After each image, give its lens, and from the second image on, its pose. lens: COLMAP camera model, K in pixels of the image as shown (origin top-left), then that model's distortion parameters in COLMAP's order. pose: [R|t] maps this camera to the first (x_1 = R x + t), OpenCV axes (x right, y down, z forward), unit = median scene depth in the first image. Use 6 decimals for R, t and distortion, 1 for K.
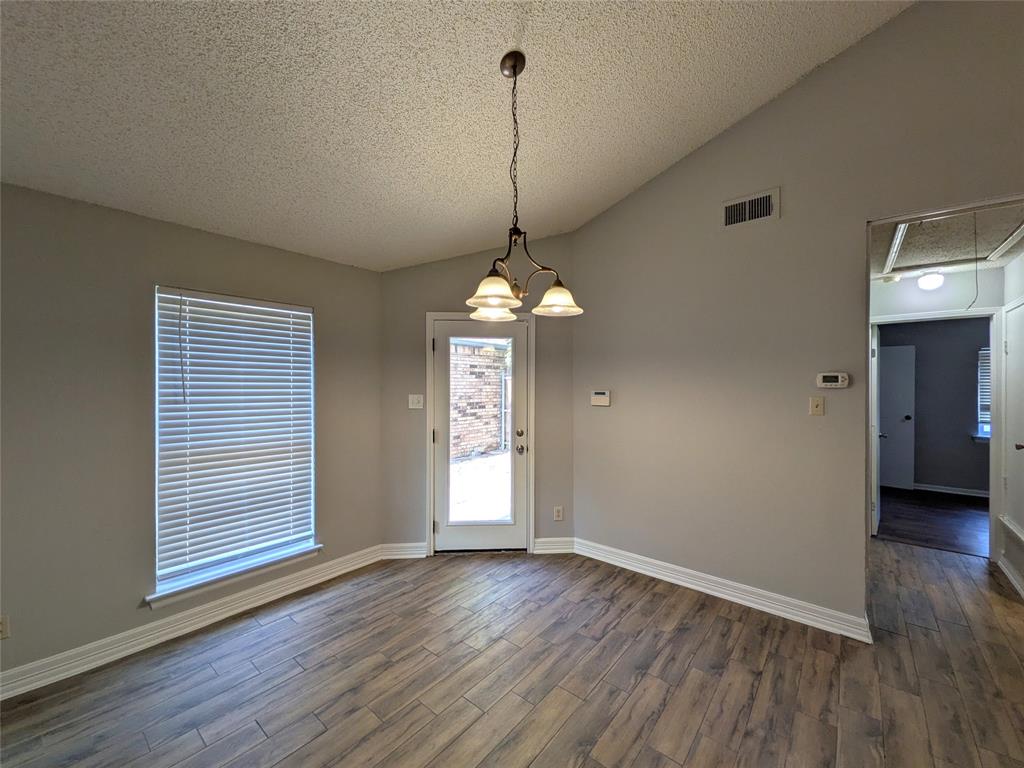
lens RADIAL K [[403.4, 0, 510.2], [0, 403.4, 385.3], [0, 0, 1]] dist [0.009745, -0.002894]
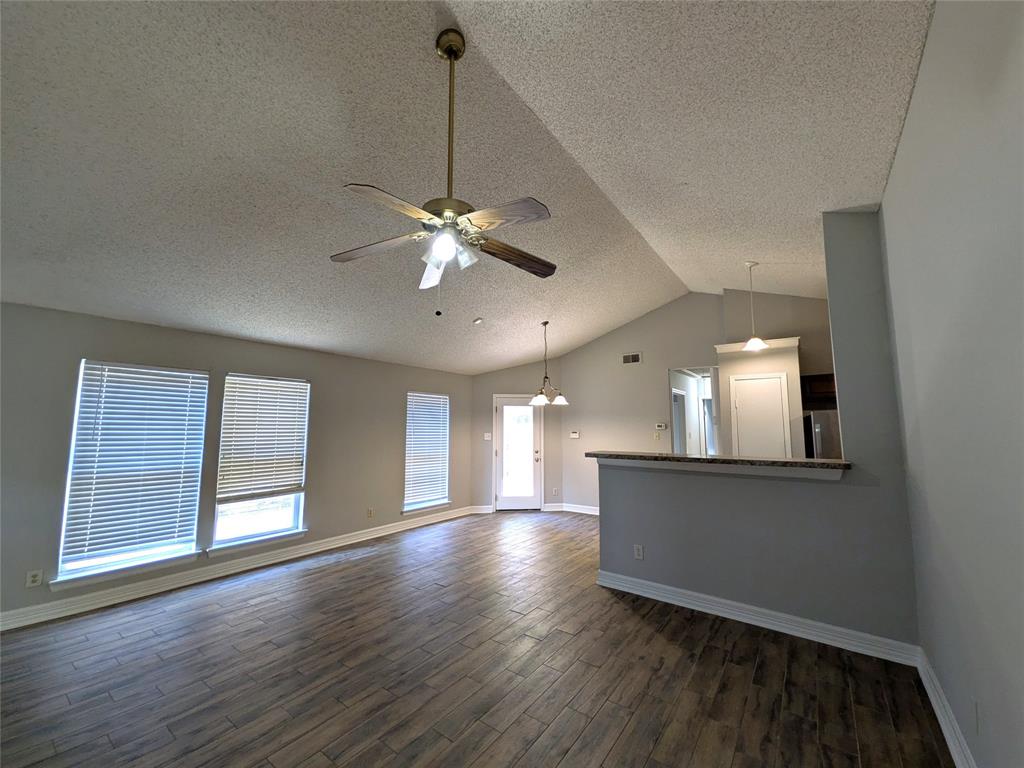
lens RADIAL K [[403.4, 0, 513.5], [0, 403.4, 385.7], [0, 0, 1]] dist [0.009745, -0.002894]
pose [[0.997545, 0.009097, 0.069437, -0.322205], [-0.001467, 0.994023, -0.109165, 0.008892], [-0.070015, 0.108795, 0.991596, -1.445776]]
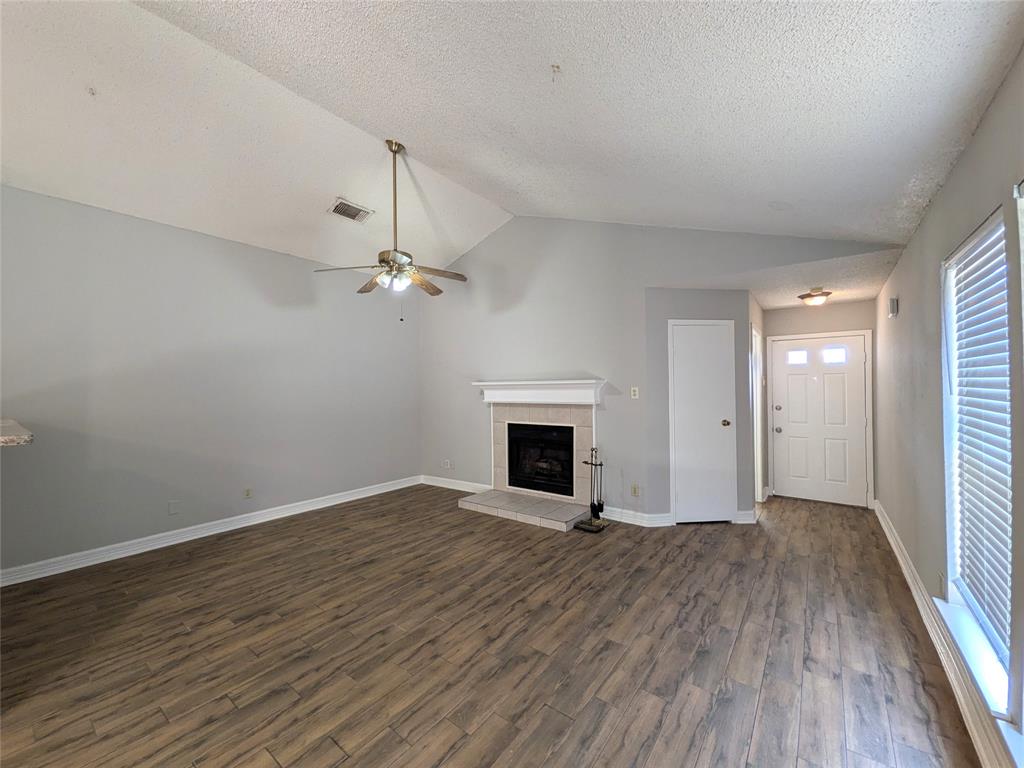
lens RADIAL K [[403.4, 0, 510.1], [0, 403.4, 385.8], [0, 0, 1]] dist [0.009745, -0.002894]
pose [[-0.998652, 0.008731, -0.051173, -0.695132], [0.008868, 0.999958, -0.002444, 0.019873], [0.051150, -0.002894, -0.998687, 0.645131]]
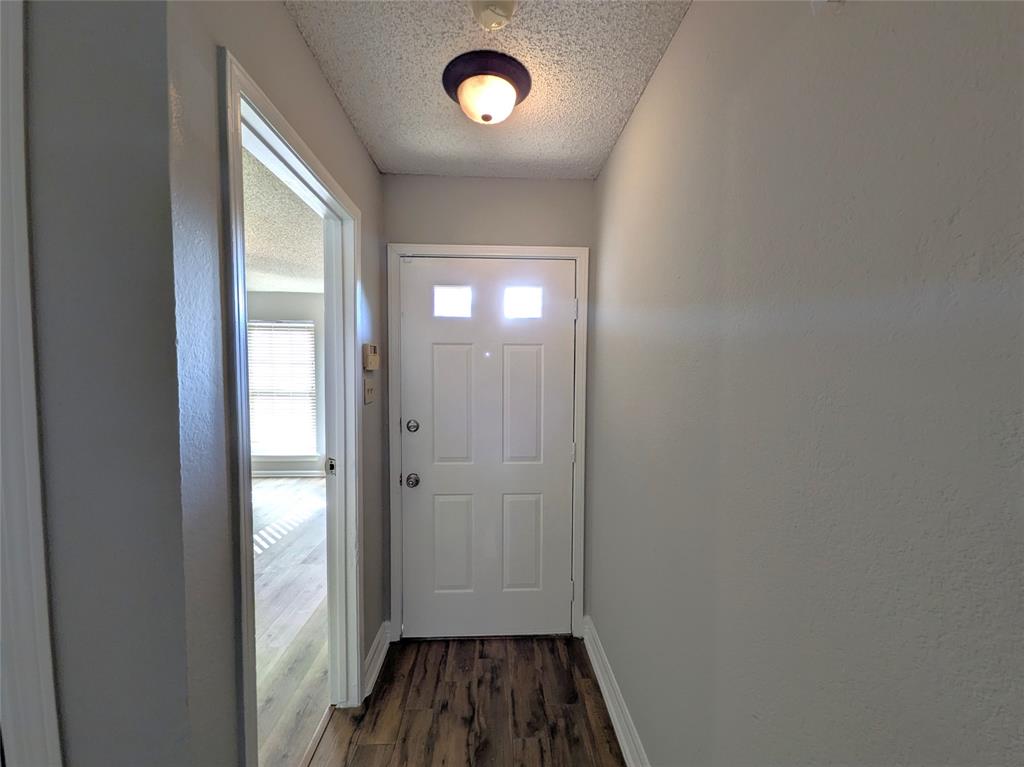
lens RADIAL K [[403.4, 0, 512.6], [0, 403.4, 382.6], [0, 0, 1]] dist [0.009745, -0.002894]
pose [[-0.722418, 0.035334, -0.690553, -1.687415], [-0.005643, 0.998359, 0.056987, 0.004227], [0.691433, 0.045065, -0.721033, -0.542481]]
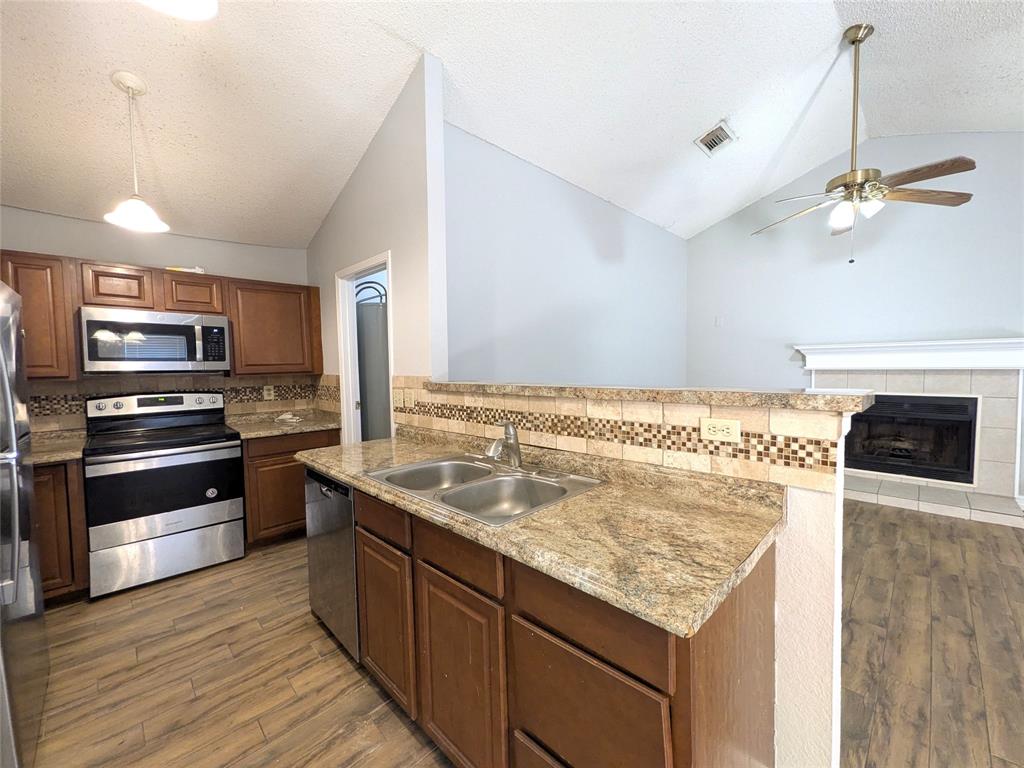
lens RADIAL K [[403.4, 0, 511.6], [0, 403.4, 385.4], [0, 0, 1]] dist [0.009745, -0.002894]
pose [[-0.995510, 0.009520, 0.094174, 0.390275], [0.014527, 0.998509, 0.052622, 0.054144], [-0.093533, 0.053754, -0.994164, 0.461818]]
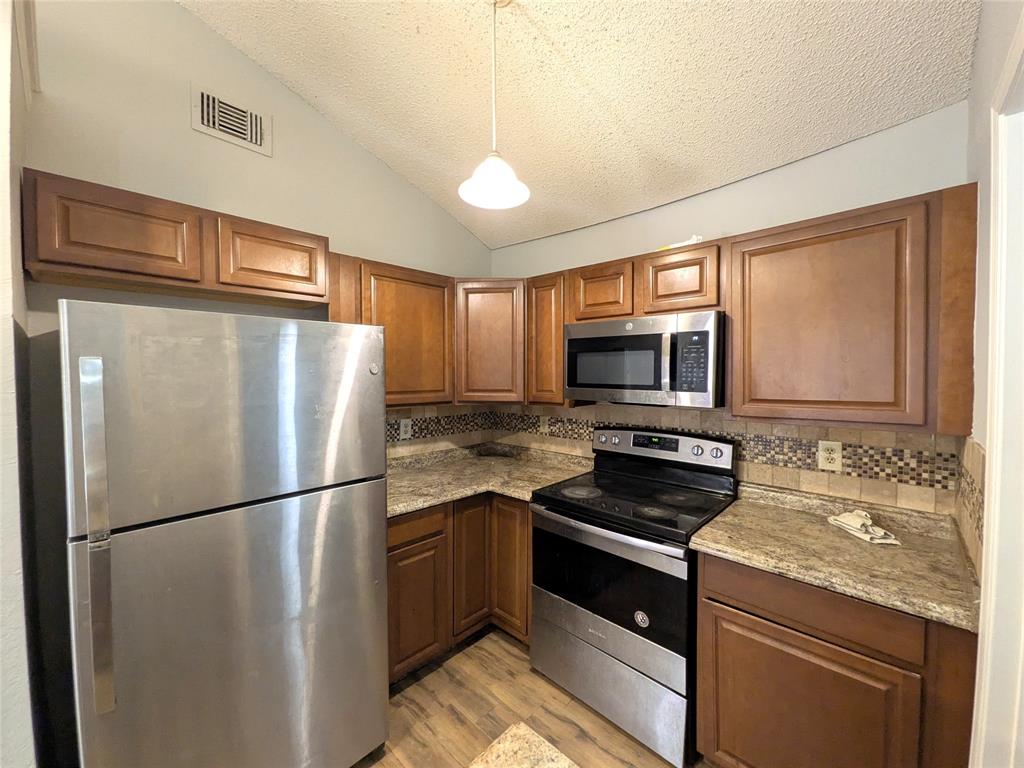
lens RADIAL K [[403.4, 0, 513.5], [0, 403.4, 384.7], [0, 0, 1]] dist [0.009745, -0.002894]
pose [[0.057131, -0.031750, 0.997862, 0.647673], [0.005200, 0.999490, 0.031504, 0.002417], [-0.998353, 0.003389, 0.057267, -0.318974]]
